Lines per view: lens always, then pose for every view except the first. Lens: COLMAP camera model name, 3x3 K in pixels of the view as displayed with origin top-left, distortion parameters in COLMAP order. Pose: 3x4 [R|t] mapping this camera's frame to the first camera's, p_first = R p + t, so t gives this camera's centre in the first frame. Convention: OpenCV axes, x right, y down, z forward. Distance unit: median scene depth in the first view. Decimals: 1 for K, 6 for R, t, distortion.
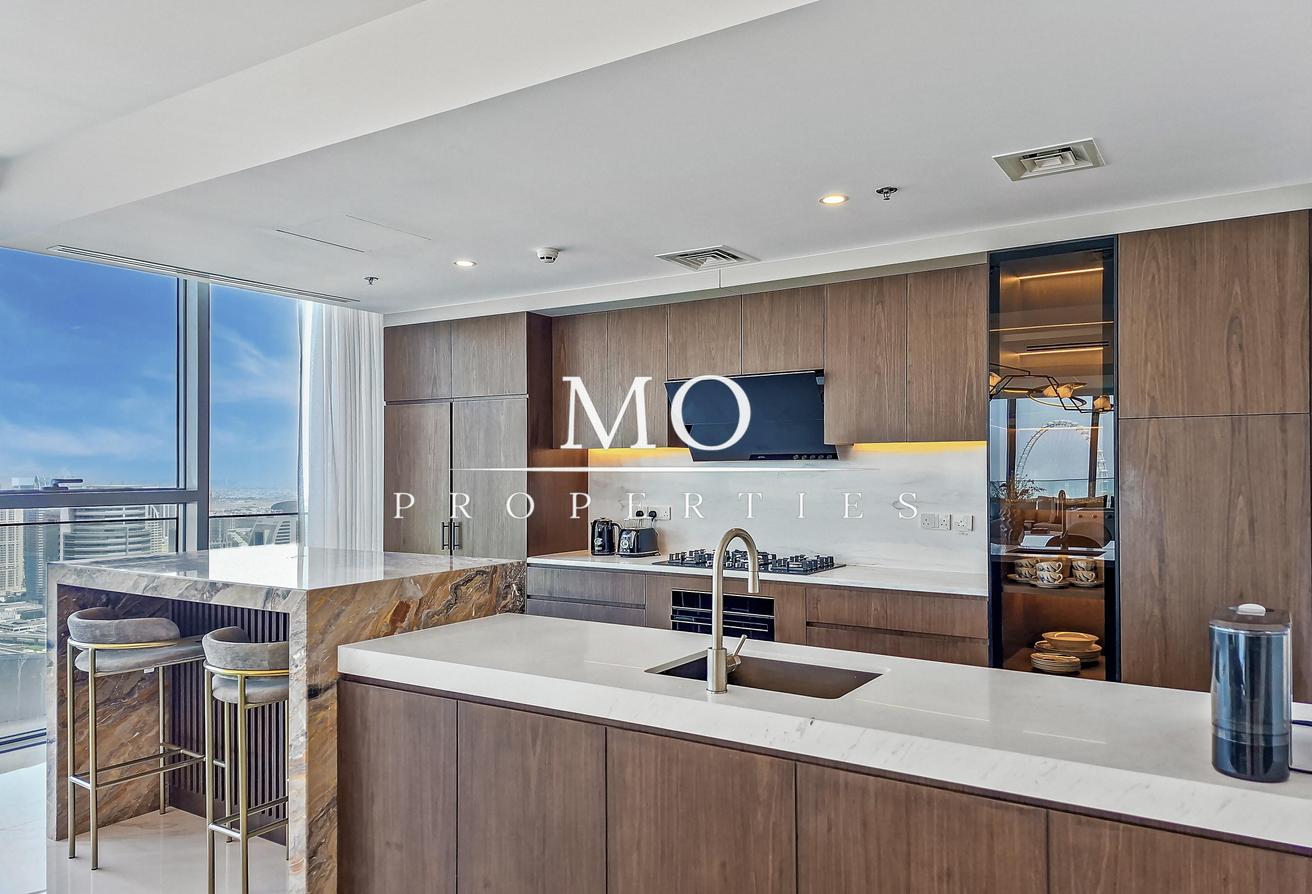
lens RADIAL K [[913.6, 0, 655.2], [0, 913.6, 461.7], [0, 0, 1]] dist [0.072640, -0.000248]
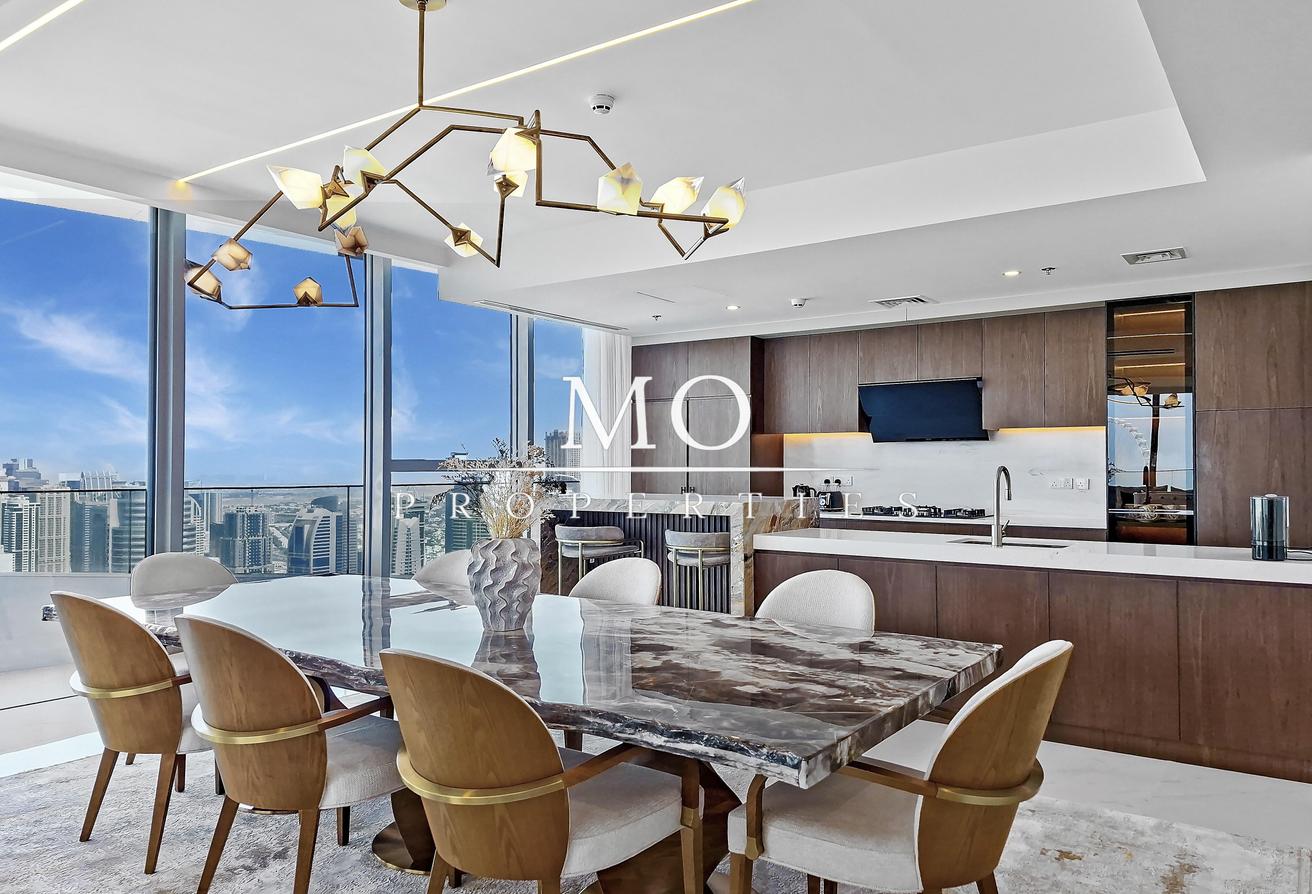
lens RADIAL K [[905.3, 0, 656.0], [0, 905.3, 447.0], [0, 0, 1]] dist [0.052592, -0.003470]
pose [[0.998935, 0.002567, -0.046070, -0.304864], [-0.003101, 0.999929, -0.011529, 0.032192], [0.046037, 0.011659, 0.998872, -0.530981]]
